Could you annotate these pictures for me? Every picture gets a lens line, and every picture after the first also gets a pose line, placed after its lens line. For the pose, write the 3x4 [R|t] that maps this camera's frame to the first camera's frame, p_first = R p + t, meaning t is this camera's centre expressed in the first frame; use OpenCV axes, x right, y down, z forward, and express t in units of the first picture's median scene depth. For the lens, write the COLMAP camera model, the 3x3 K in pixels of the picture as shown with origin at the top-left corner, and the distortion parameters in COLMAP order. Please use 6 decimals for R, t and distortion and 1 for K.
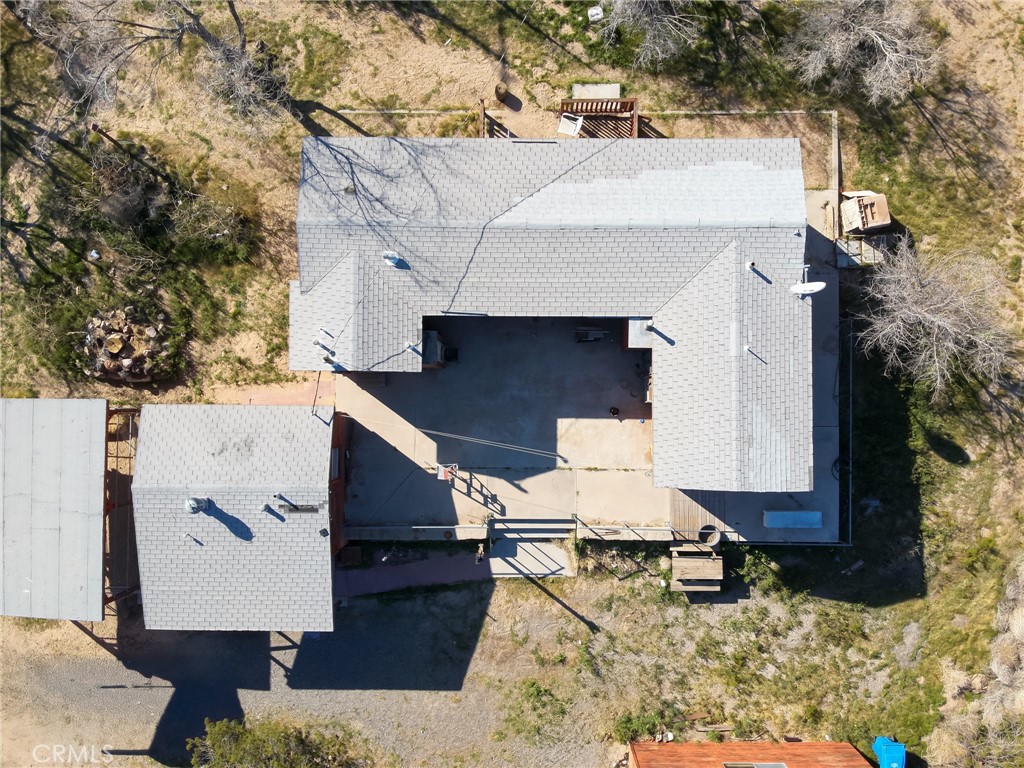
lens RADIAL K [[743.7, 0, 515.4], [0, 743.7, 384.8], [0, 0, 1]] dist [0.069911, -0.152305]
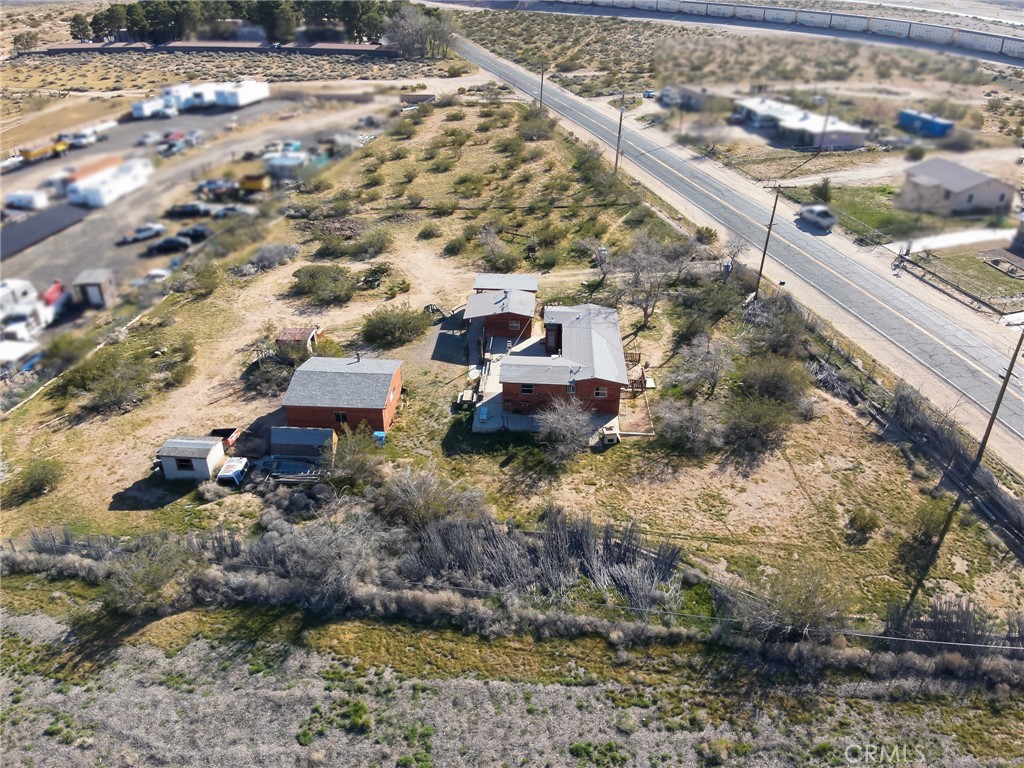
lens RADIAL K [[743.7, 0, 510.9], [0, 743.7, 378.1], [0, 0, 1]] dist [0.069911, -0.152305]
pose [[-0.047961, 0.503893, -0.862434, 2.367532], [-0.998152, 0.008075, 0.060227, -0.059436], [0.037312, 0.863729, 0.502574, -0.331042]]
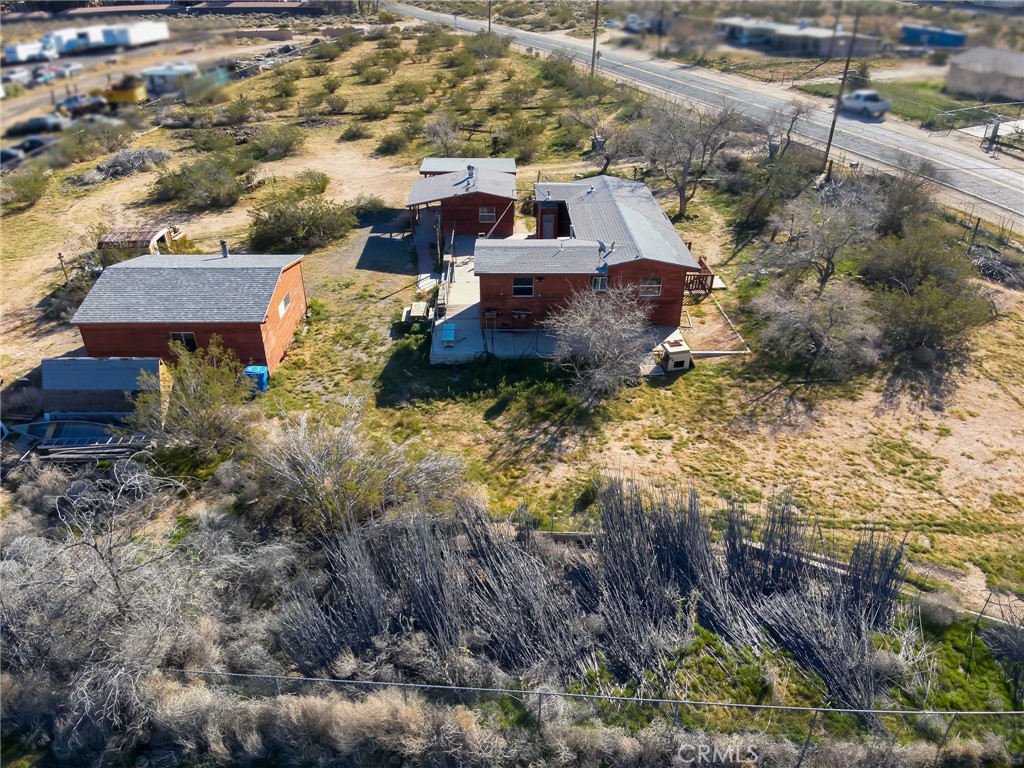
lens RADIAL K [[743.7, 0, 512.9], [0, 743.7, 382.1], [0, 0, 1]] dist [0.069911, -0.152305]
pose [[0.033931, 0.507978, -0.860701, 1.591943], [-0.998698, 0.050049, -0.009833, 0.072672], [0.038082, 0.859915, 0.509015, 0.355736]]
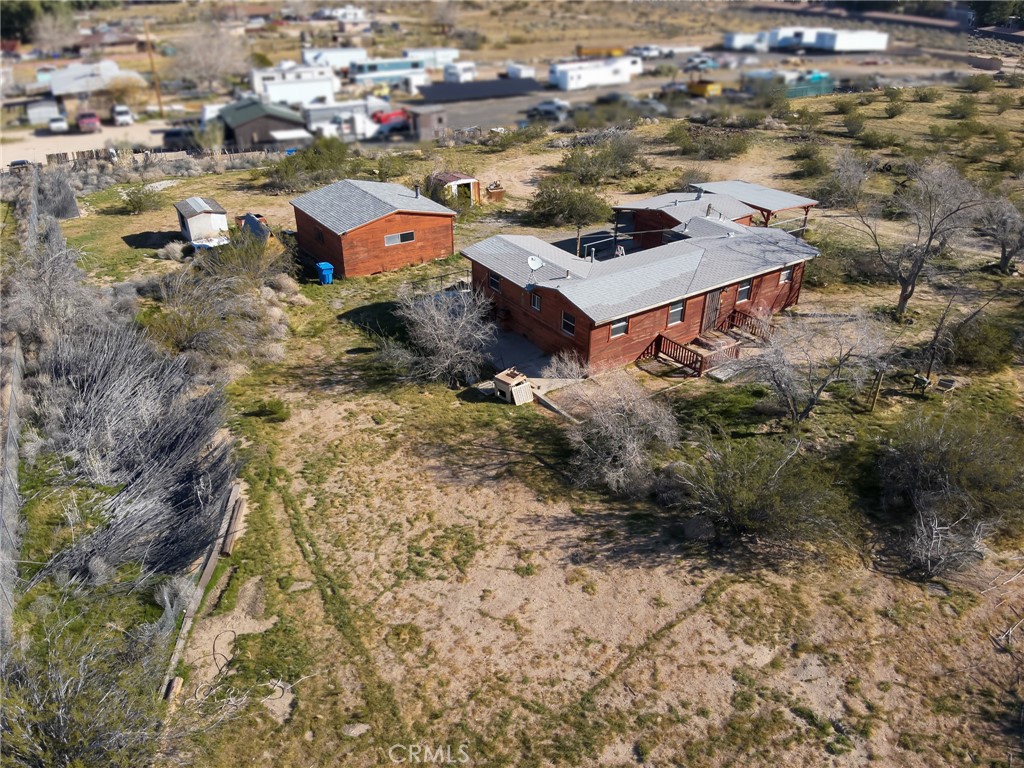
lens RADIAL K [[743.7, 0, 510.0], [0, 743.7, 384.4], [0, 0, 1]] dist [0.069911, -0.152305]
pose [[-0.818540, 0.292535, -0.494384, 1.078585], [-0.573587, -0.369071, 0.731290, -1.138120], [0.031466, 0.882162, 0.469894, 0.397735]]
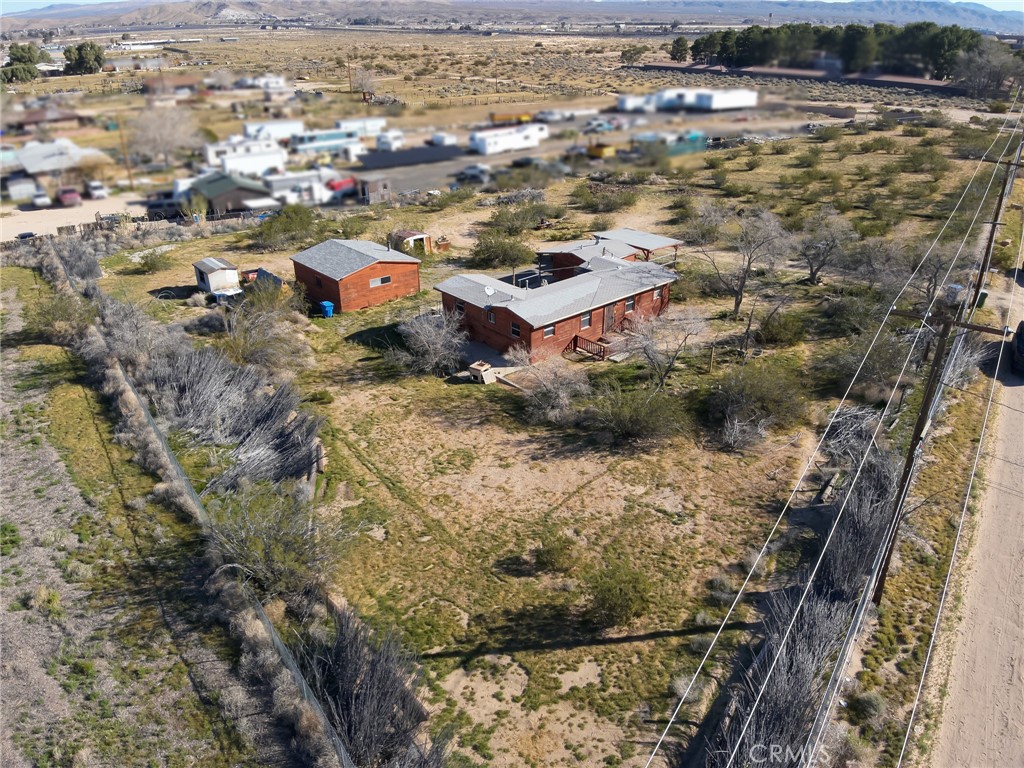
lens RADIAL K [[743.7, 0, 512.2], [0, 743.7, 384.9], [0, 0, 1]] dist [0.069911, -0.152305]
pose [[-0.744121, 0.310625, -0.591436, 1.516210], [-0.666594, -0.286927, 0.687987, -1.575899], [0.044007, 0.906193, 0.420569, 0.232644]]
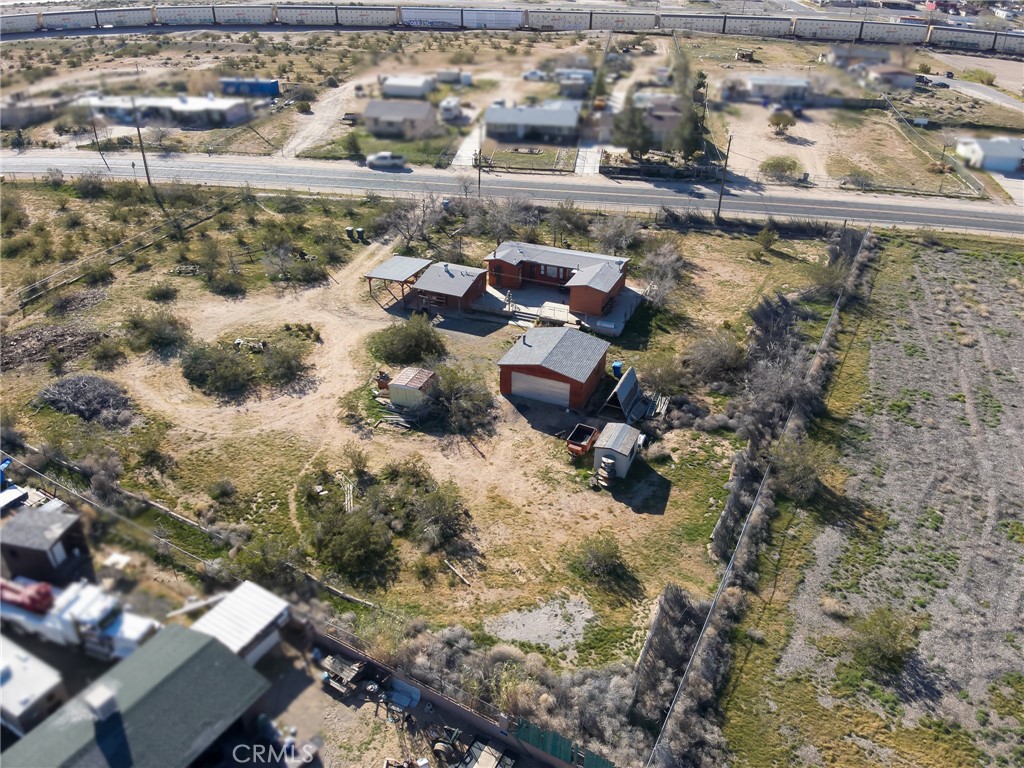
lens RADIAL K [[743.7, 0, 514.6], [0, 743.7, 386.2], [0, 0, 1]] dist [0.069911, -0.152305]
pose [[0.928381, 0.213595, -0.304115, 0.982871], [-0.371328, 0.500173, -0.782267, 2.781237], [-0.014978, 0.839168, 0.543665, -0.438152]]
